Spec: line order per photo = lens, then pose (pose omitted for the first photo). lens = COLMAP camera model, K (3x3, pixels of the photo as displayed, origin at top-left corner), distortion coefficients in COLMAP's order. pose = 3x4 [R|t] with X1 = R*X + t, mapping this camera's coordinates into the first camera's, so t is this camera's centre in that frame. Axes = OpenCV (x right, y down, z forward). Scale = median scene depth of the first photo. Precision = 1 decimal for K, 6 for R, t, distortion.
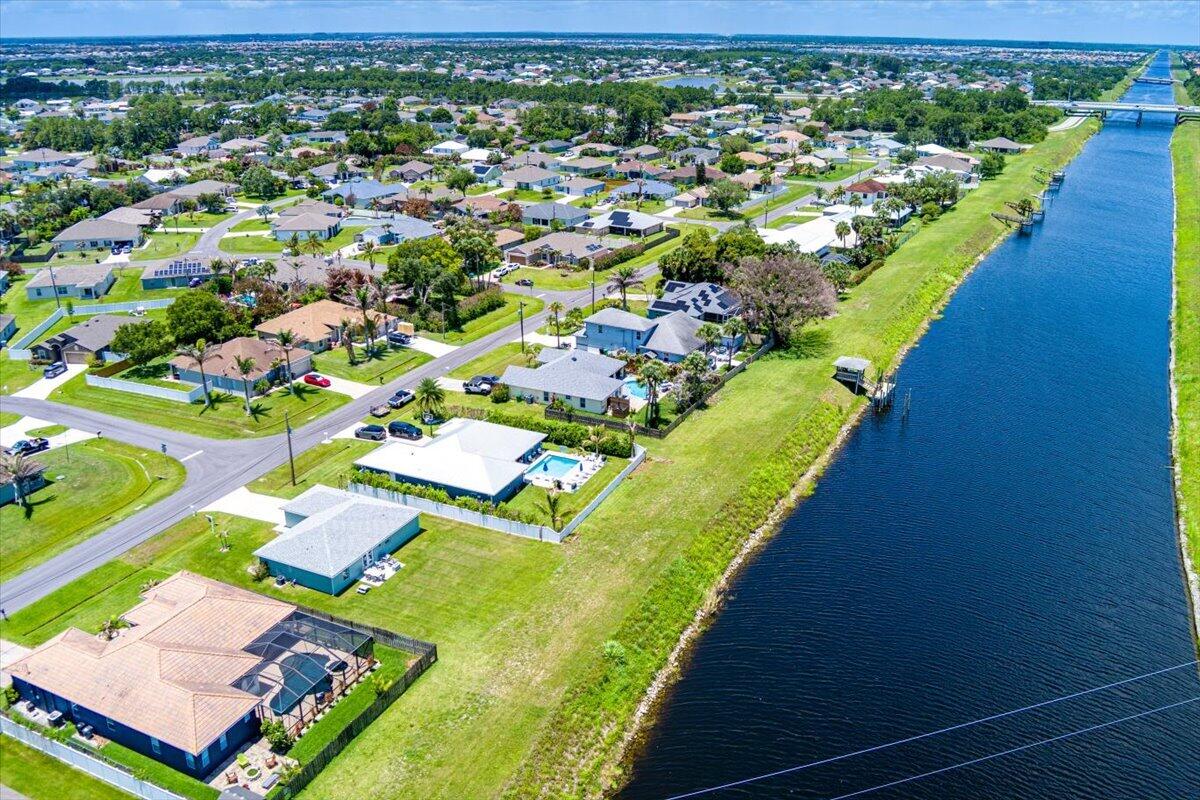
lens RADIAL K [[971.0, 0, 600.0], [0, 971.0, 400.0], [0, 0, 1]] dist [-0.068475, 0.012425]
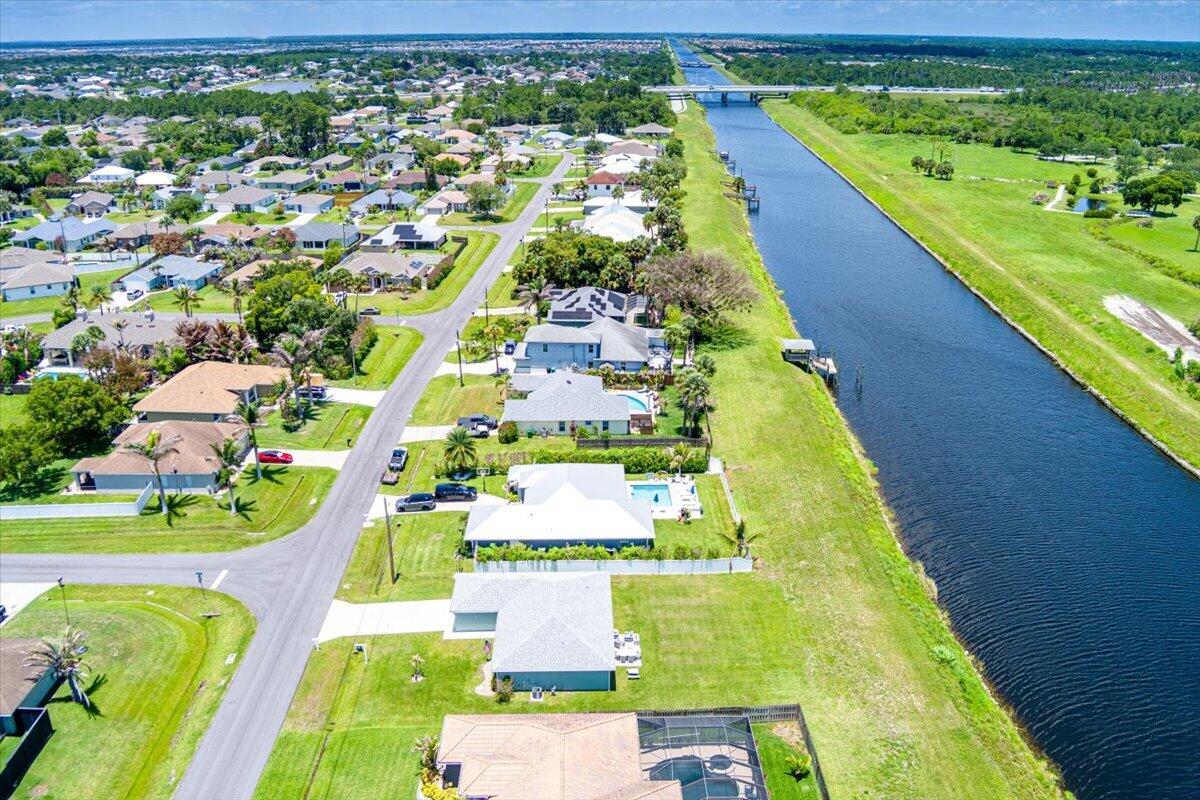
lens RADIAL K [[971.0, 0, 600.0], [0, 971.0, 400.0], [0, 0, 1]] dist [-0.068475, 0.012425]
pose [[0.899484, -0.165013, 0.404596, -0.338547], [0.164553, 0.985704, 0.036189, -0.048190], [-0.404784, 0.034026, 0.913779, 0.122044]]
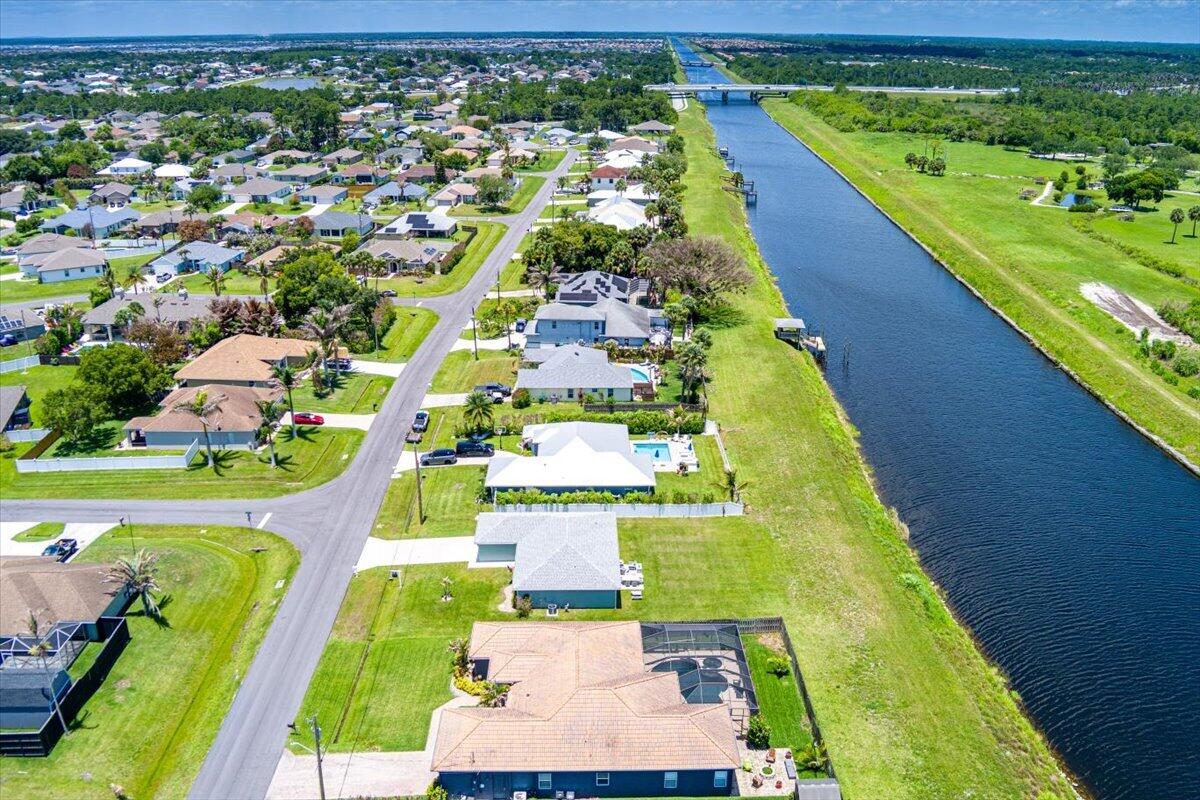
lens RADIAL K [[971.0, 0, 600.0], [0, 971.0, 400.0], [0, 0, 1]] dist [-0.068475, 0.012425]
pose [[0.900180, -0.161121, 0.404618, -0.376034], [0.159891, 0.986438, 0.037085, -0.025311], [-0.405105, 0.031312, 0.913734, 0.060537]]
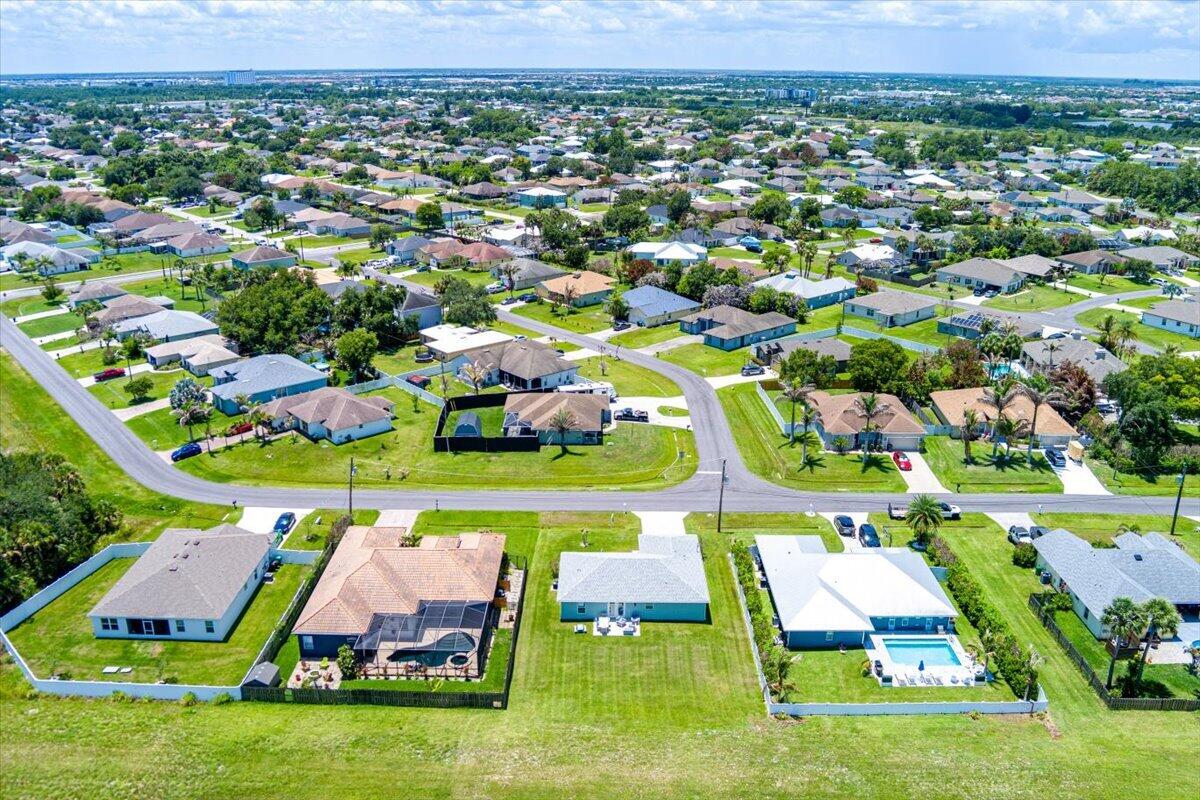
lens RADIAL K [[971.0, 0, 600.0], [0, 971.0, 400.0], [0, 0, 1]] dist [-0.068475, 0.012425]
pose [[0.417152, 0.298310, -0.858484, 0.331238], [-0.331713, 0.929407, 0.161770, -0.117076], [0.846139, 0.217288, 0.486657, 0.270450]]
